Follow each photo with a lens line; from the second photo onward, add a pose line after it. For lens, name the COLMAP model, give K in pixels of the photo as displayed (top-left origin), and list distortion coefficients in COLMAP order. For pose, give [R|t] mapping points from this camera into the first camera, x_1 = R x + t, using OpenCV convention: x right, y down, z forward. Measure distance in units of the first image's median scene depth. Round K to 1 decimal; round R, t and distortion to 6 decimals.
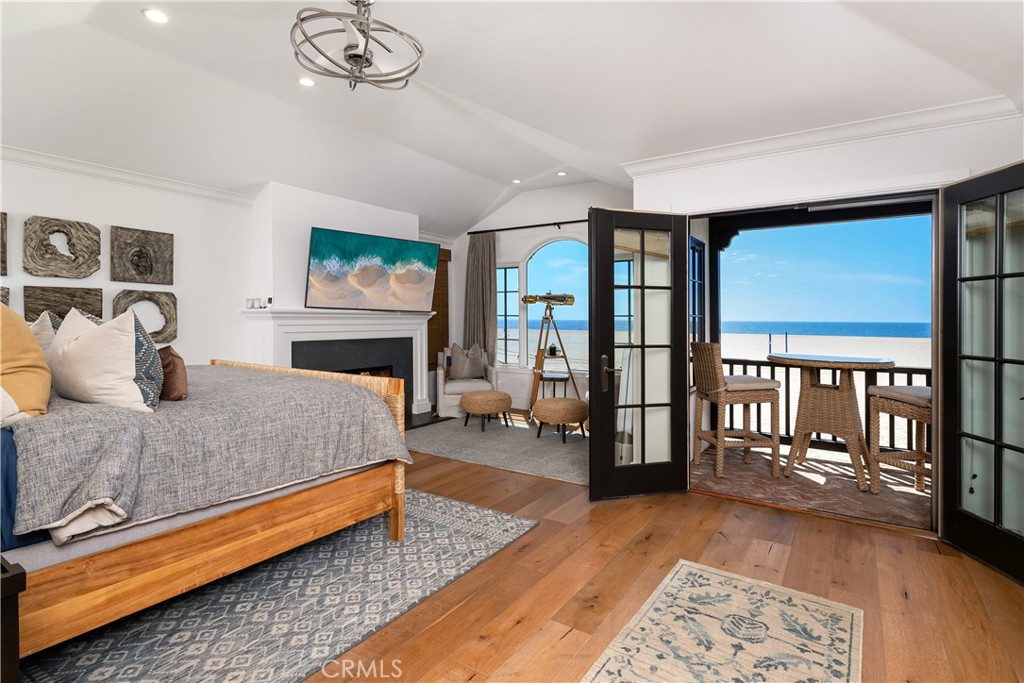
lens RADIAL K [[508.6, 0, 503.1], [0, 508.6, 318.4], [0, 0, 1]] dist [-0.000095, 0.000585]
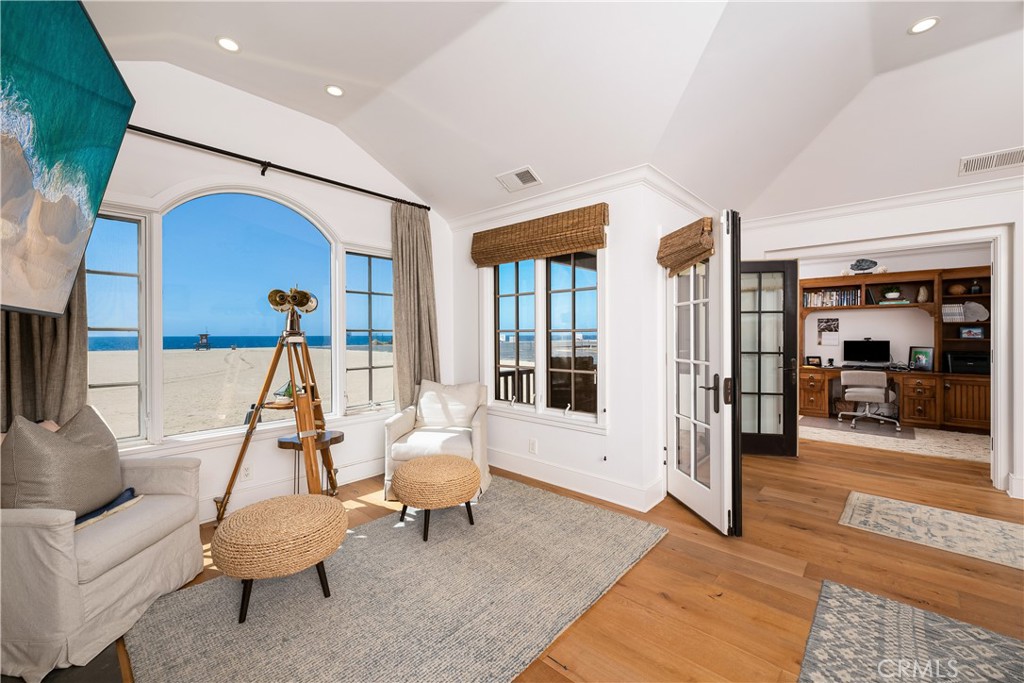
lens RADIAL K [[421.2, 0, 513.3], [0, 421.2, 333.0], [0, 0, 1]] dist [-0.002456, -0.000097]
pose [[0.126417, -0.024594, 0.991672, -0.601179], [-0.001134, 0.999688, 0.024938, -0.028262], [-0.991976, -0.004277, 0.126350, 1.251786]]
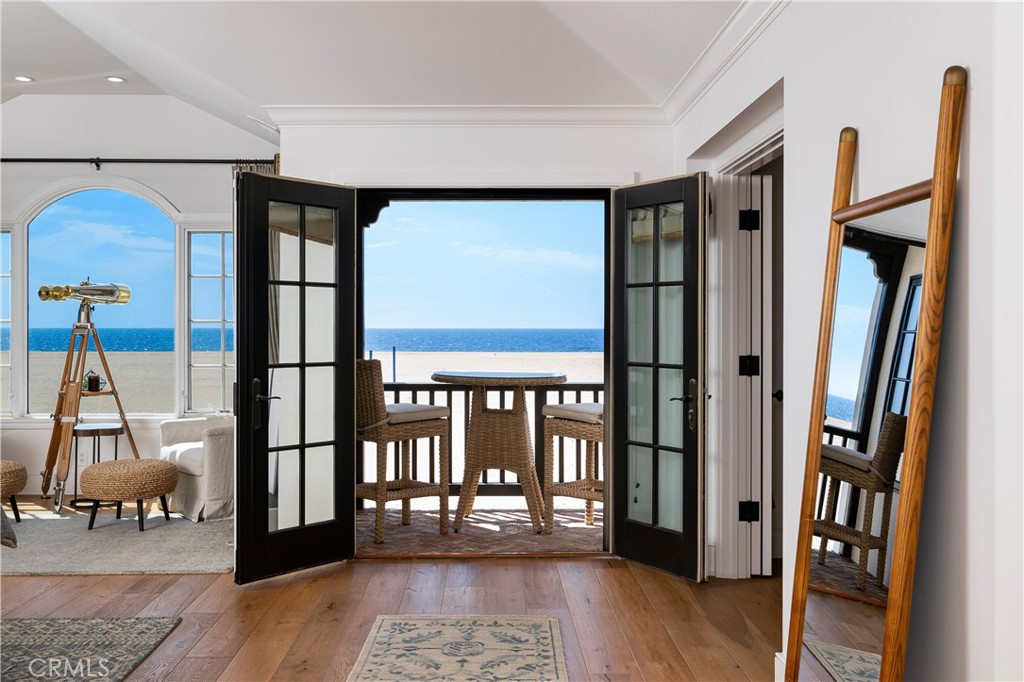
lens RADIAL K [[993.7, 0, 509.1], [0, 993.7, 338.4], [0, 0, 1]] dist [0.002402, 0.000000]
pose [[0.811713, -0.013268, 0.583905, -0.312045], [0.005117, 0.999865, 0.015606, -0.003205], [-0.584034, -0.009680, 0.811672, -0.325945]]
